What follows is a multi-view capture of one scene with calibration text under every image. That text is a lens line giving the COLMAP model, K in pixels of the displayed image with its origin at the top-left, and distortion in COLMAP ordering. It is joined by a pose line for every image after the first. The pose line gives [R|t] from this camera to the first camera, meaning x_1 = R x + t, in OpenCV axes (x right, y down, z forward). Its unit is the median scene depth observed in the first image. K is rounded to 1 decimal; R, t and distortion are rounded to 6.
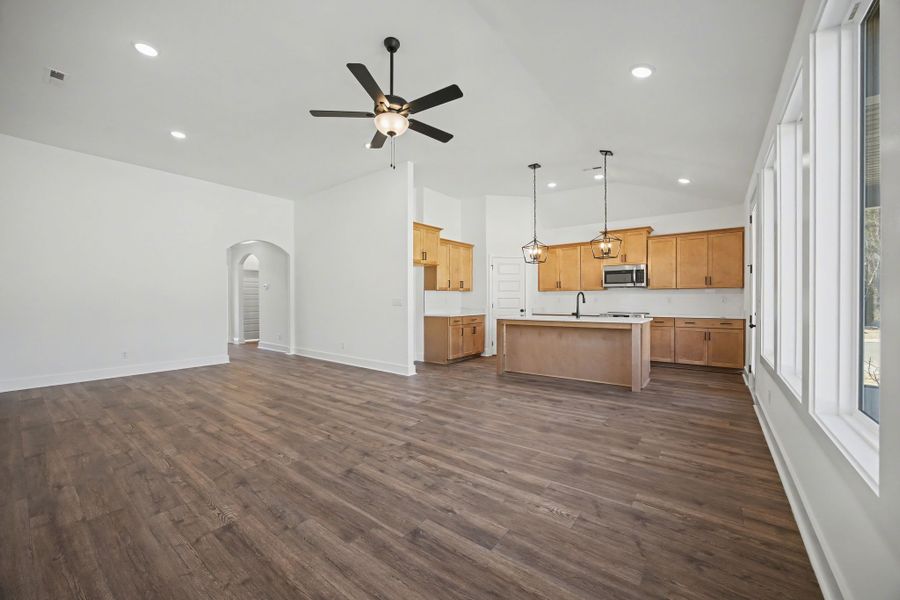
lens RADIAL K [[347.0, 0, 453.6], [0, 347.0, 301.3], [0, 0, 1]] dist [-0.019141, 0.001458]
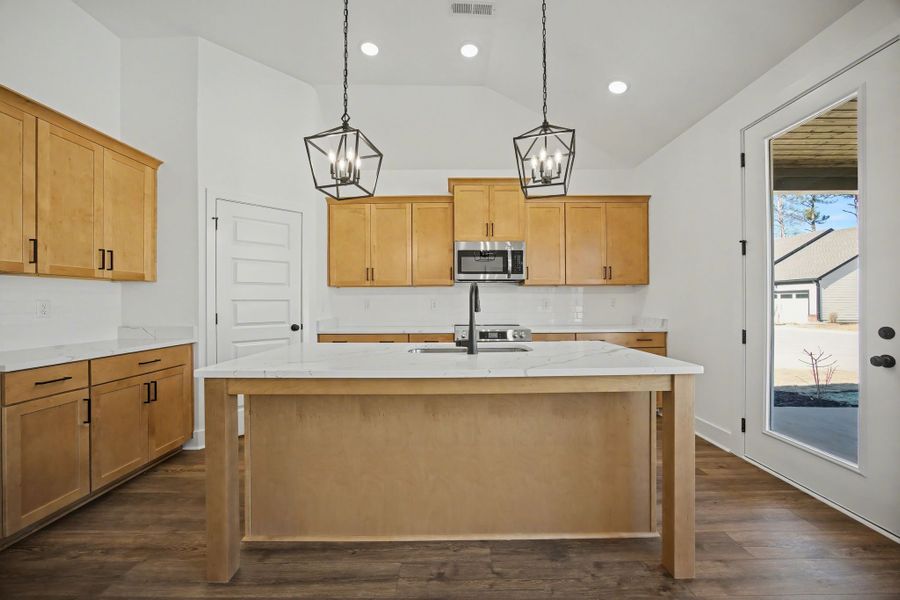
lens RADIAL K [[347.0, 0, 451.8], [0, 347.0, 302.7], [0, 0, 1]] dist [-0.019141, 0.001458]
pose [[0.798294, -0.002830, 0.602261, 0.123067], [0.006201, 0.999975, -0.003520, -0.003970], [-0.602236, 0.006545, 0.798292, 0.710444]]
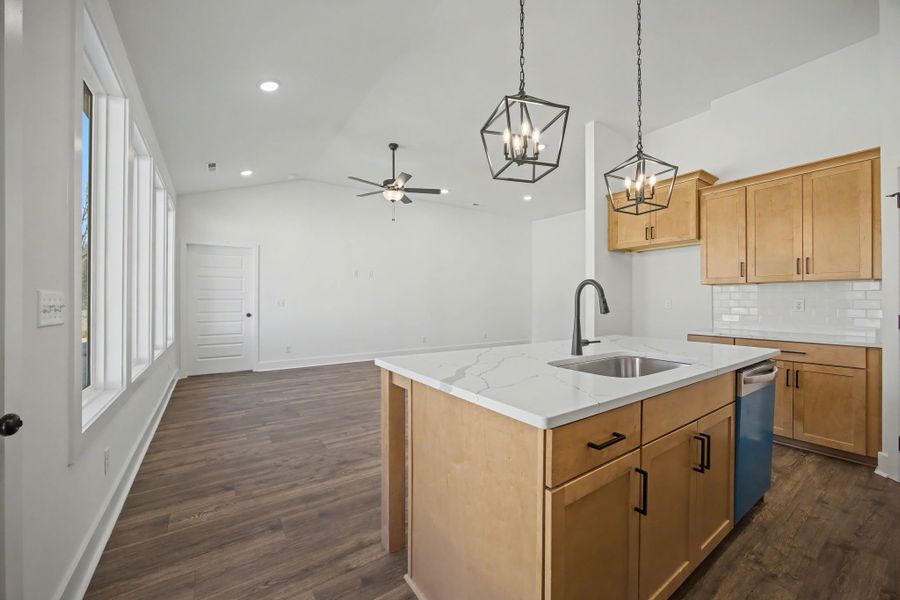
lens RADIAL K [[347.0, 0, 453.7], [0, 347.0, 298.4], [0, 0, 1]] dist [-0.019141, 0.001458]
pose [[-0.305214, -0.001107, -0.952283, 0.715104], [-0.004191, 0.999991, 0.000180, -0.010429], [0.952274, 0.004046, -0.305216, 0.966837]]
